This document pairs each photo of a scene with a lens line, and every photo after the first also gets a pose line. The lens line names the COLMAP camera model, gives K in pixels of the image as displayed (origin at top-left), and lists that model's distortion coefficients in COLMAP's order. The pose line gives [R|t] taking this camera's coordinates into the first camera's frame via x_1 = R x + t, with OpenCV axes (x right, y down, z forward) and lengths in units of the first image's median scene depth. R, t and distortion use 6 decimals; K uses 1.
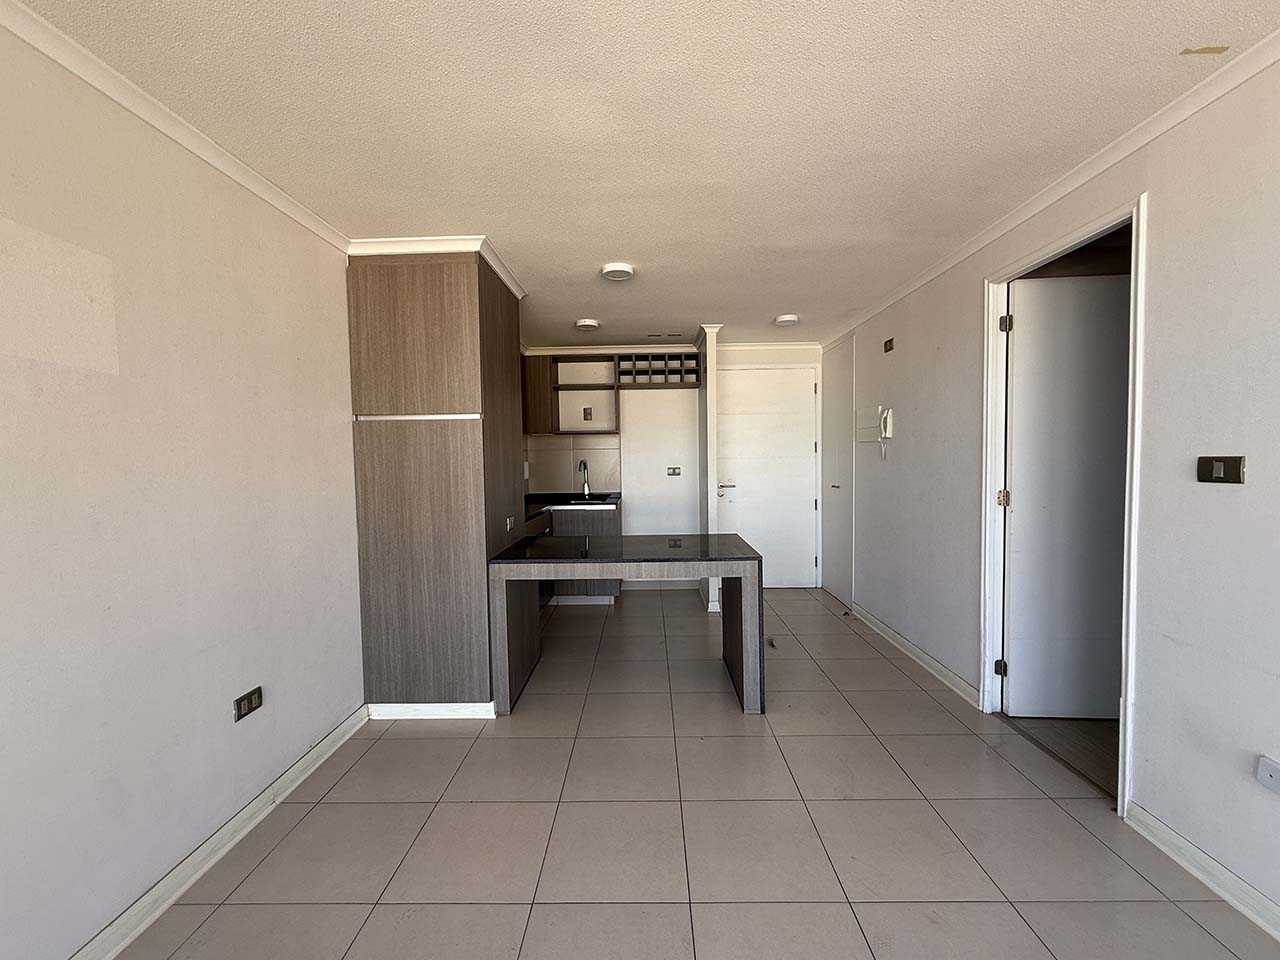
lens RADIAL K [[533.8, 0, 640.8], [0, 533.8, 479.9], [0, 0, 1]] dist [0.000183, -0.000367]
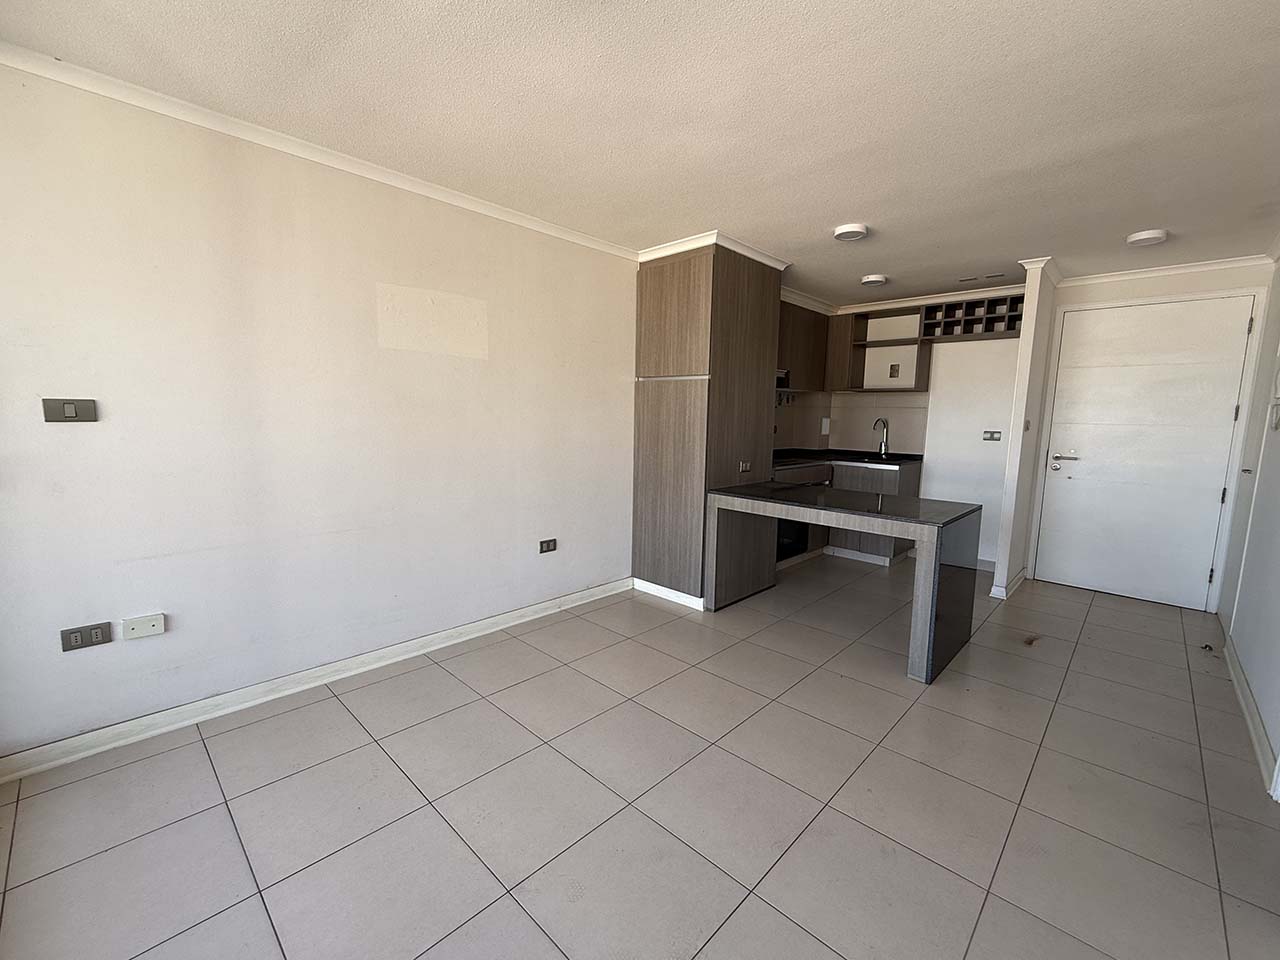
lens RADIAL K [[533.8, 0, 640.8], [0, 533.8, 479.9], [0, 0, 1]] dist [0.000183, -0.000367]
pose [[0.732753, 0.114864, -0.670731, 0.434305], [-0.062550, 0.992847, 0.101693, 0.004959], [0.677614, -0.032562, 0.734696, -0.048262]]
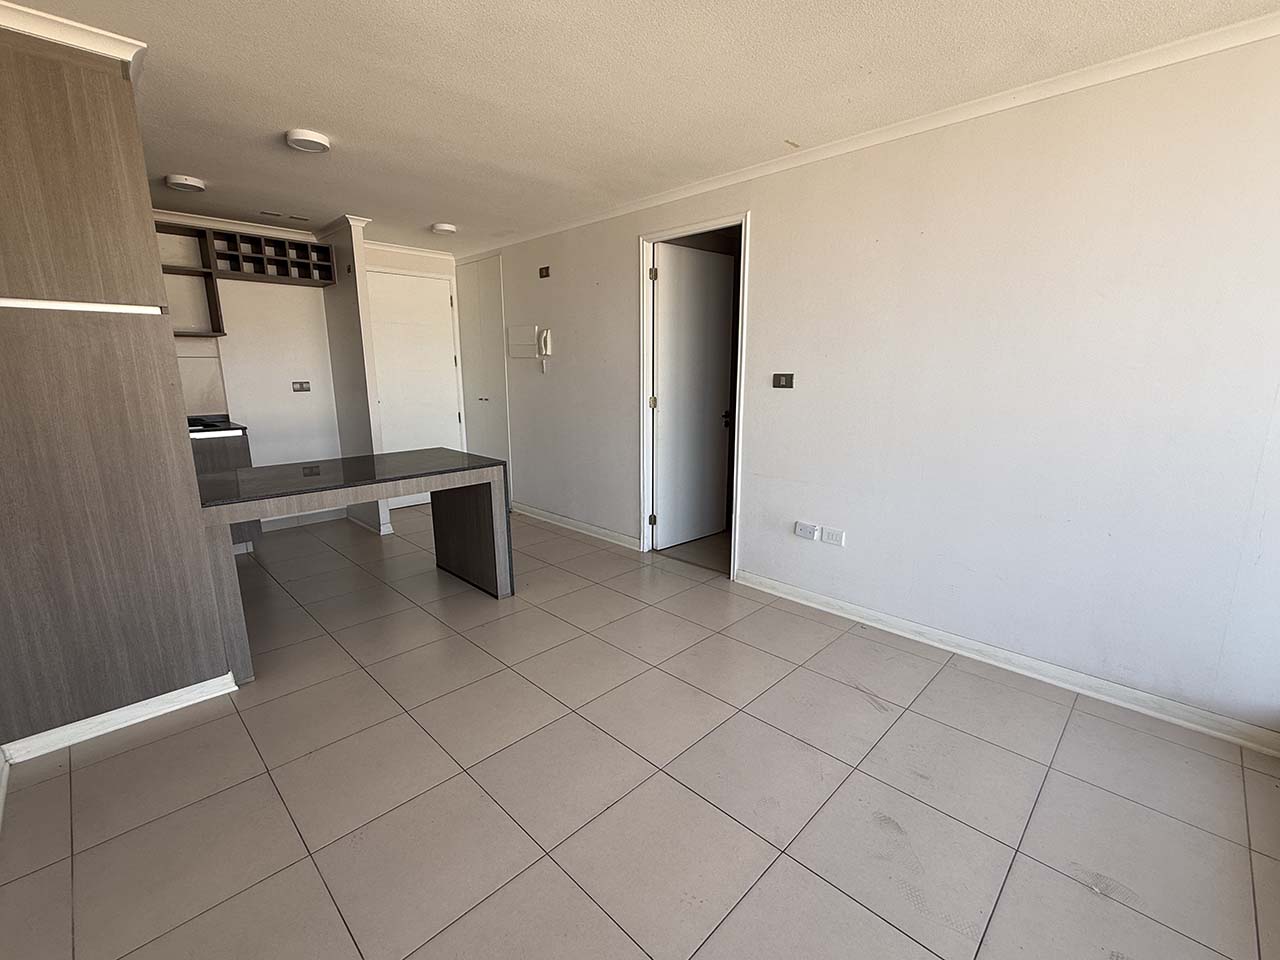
lens RADIAL K [[560.1, 0, 640.0], [0, 560.1, 480.0], [0, 0, 1]] dist [-0.000279, 0.000192]
pose [[0.693229, -0.128564, 0.709157, -0.396287], [0.020742, 0.987112, 0.158680, 0.000992], [-0.720419, -0.095292, 0.686962, -0.016409]]
